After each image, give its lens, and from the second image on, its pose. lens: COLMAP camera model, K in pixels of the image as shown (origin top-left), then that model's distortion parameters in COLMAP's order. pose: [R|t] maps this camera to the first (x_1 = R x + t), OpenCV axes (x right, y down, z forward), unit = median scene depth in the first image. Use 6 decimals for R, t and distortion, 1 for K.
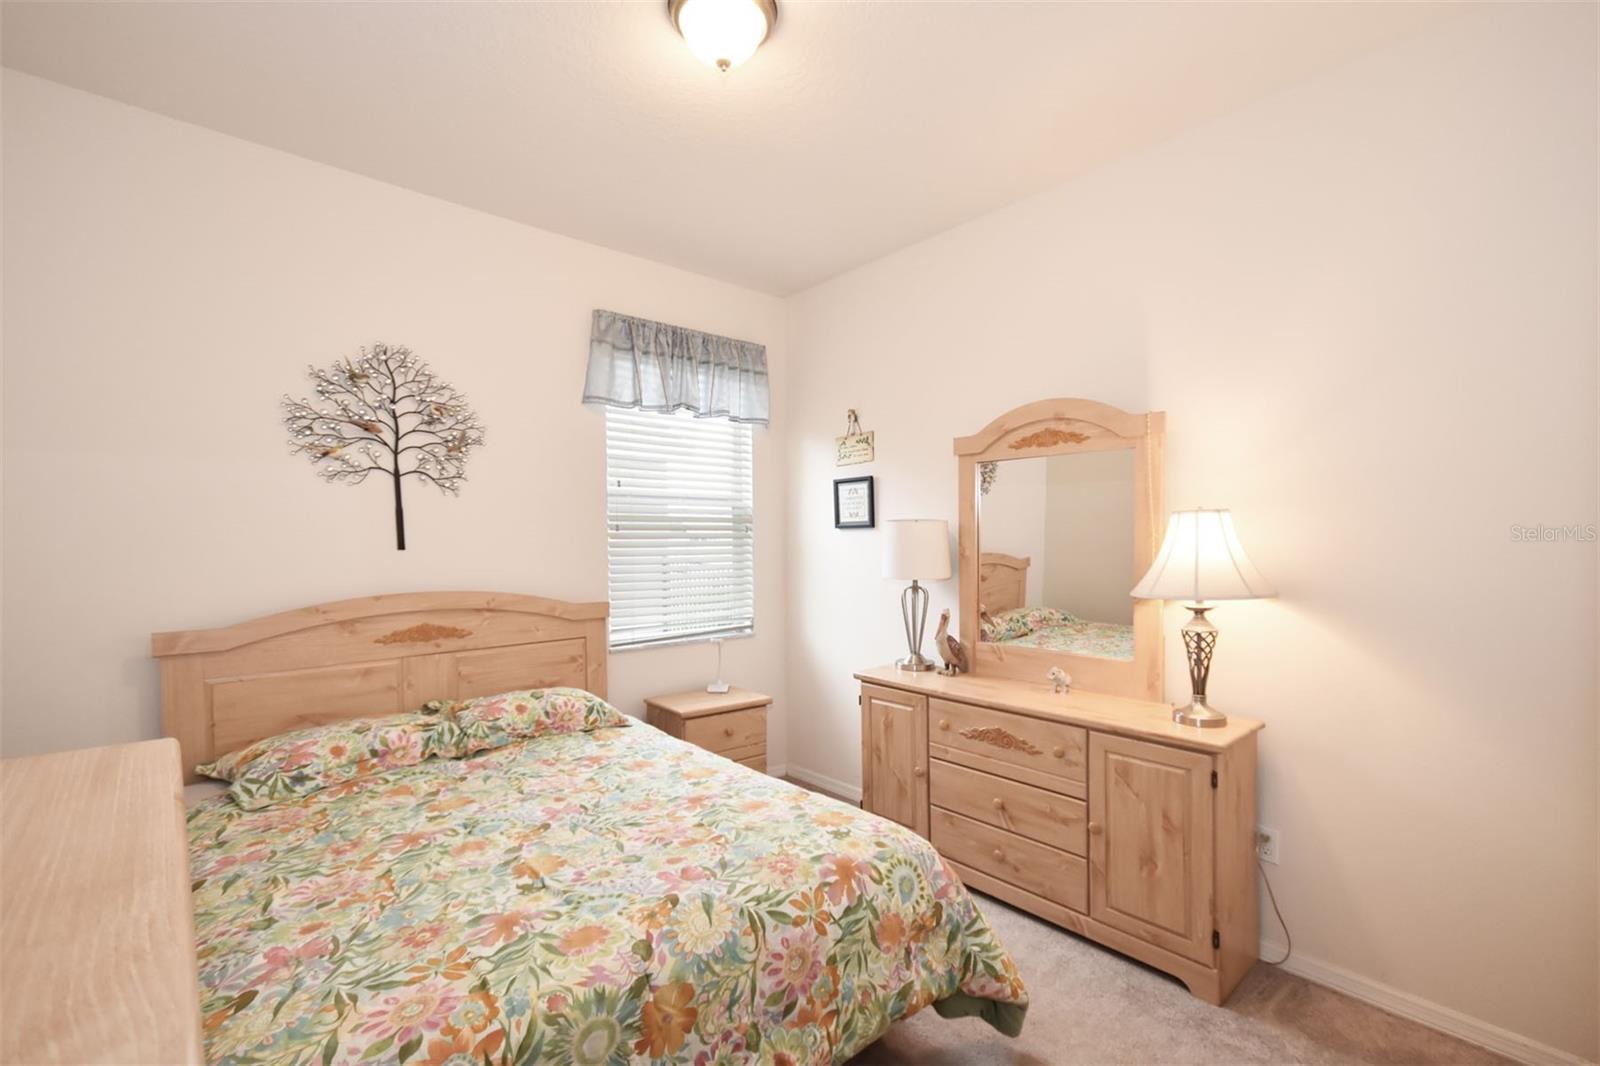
lens RADIAL K [[695.5, 0, 795.6], [0, 695.5, 555.7], [0, 0, 1]] dist [0.041232, 0.000072]
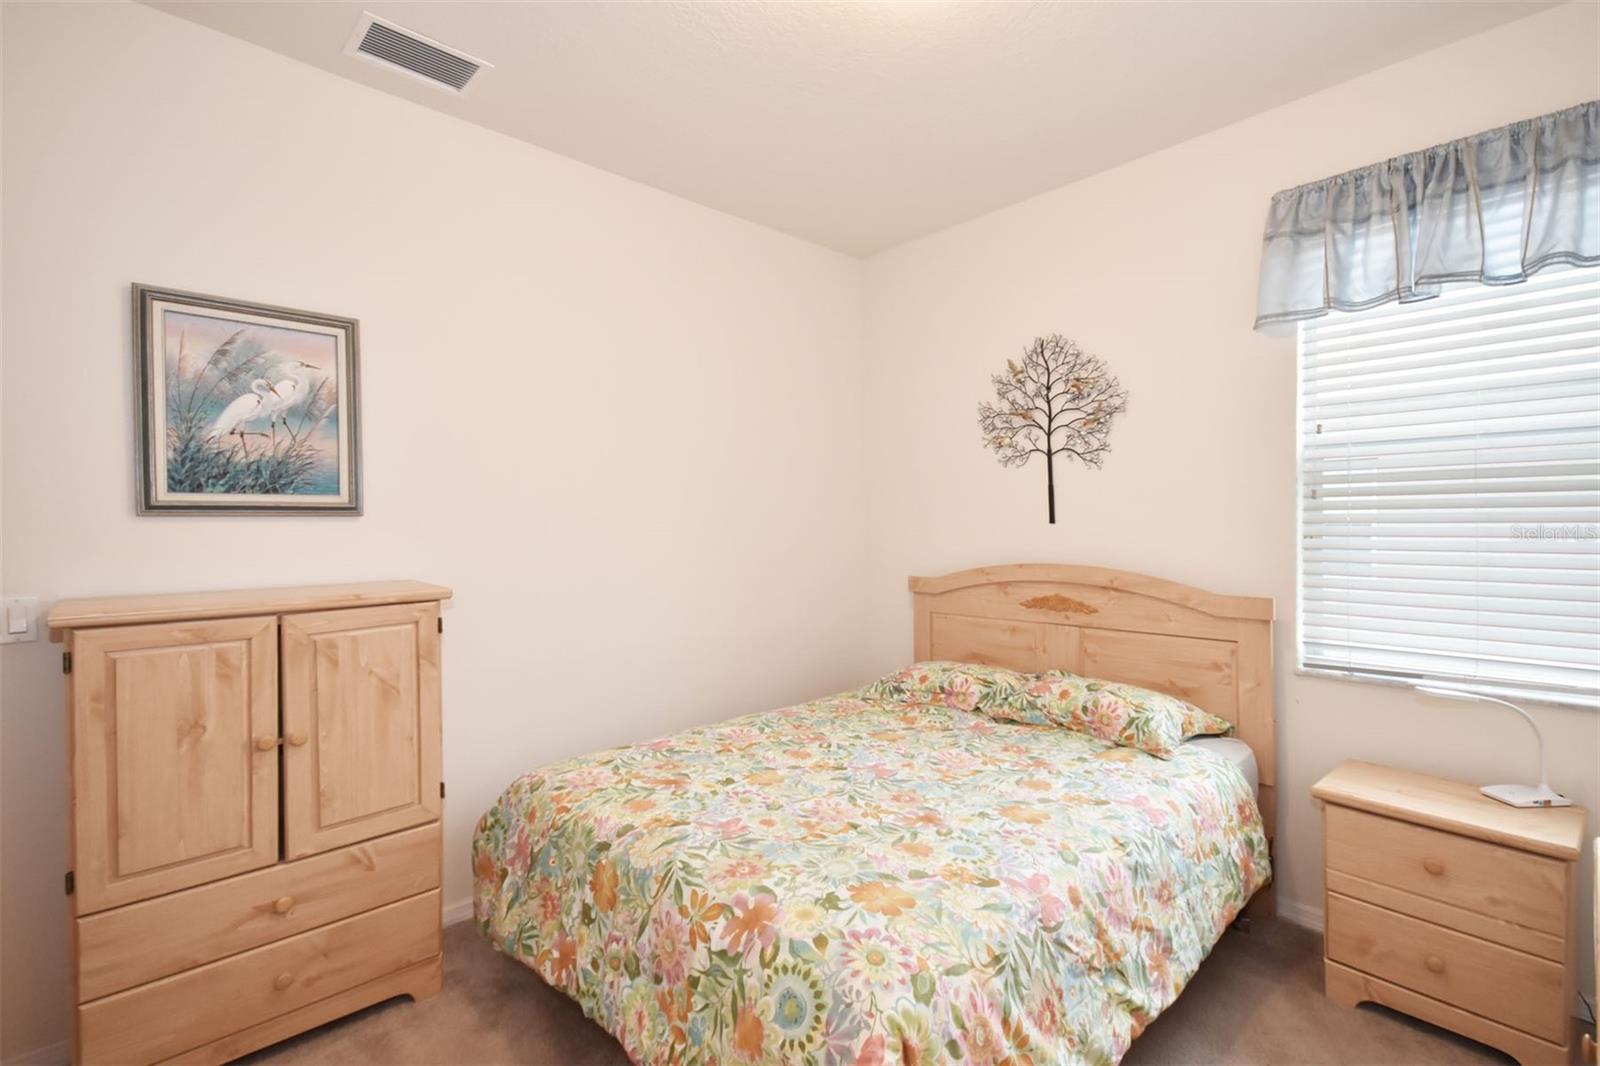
lens RADIAL K [[733.9, 0, 830.4], [0, 733.9, 516.0], [0, 0, 1]] dist [0.014768, -0.000311]
pose [[0.066786, -0.003032, -0.997763, 0.578277], [-0.017448, 0.999839, -0.004206, -0.009730], [0.997615, 0.017690, 0.066723, 0.636150]]
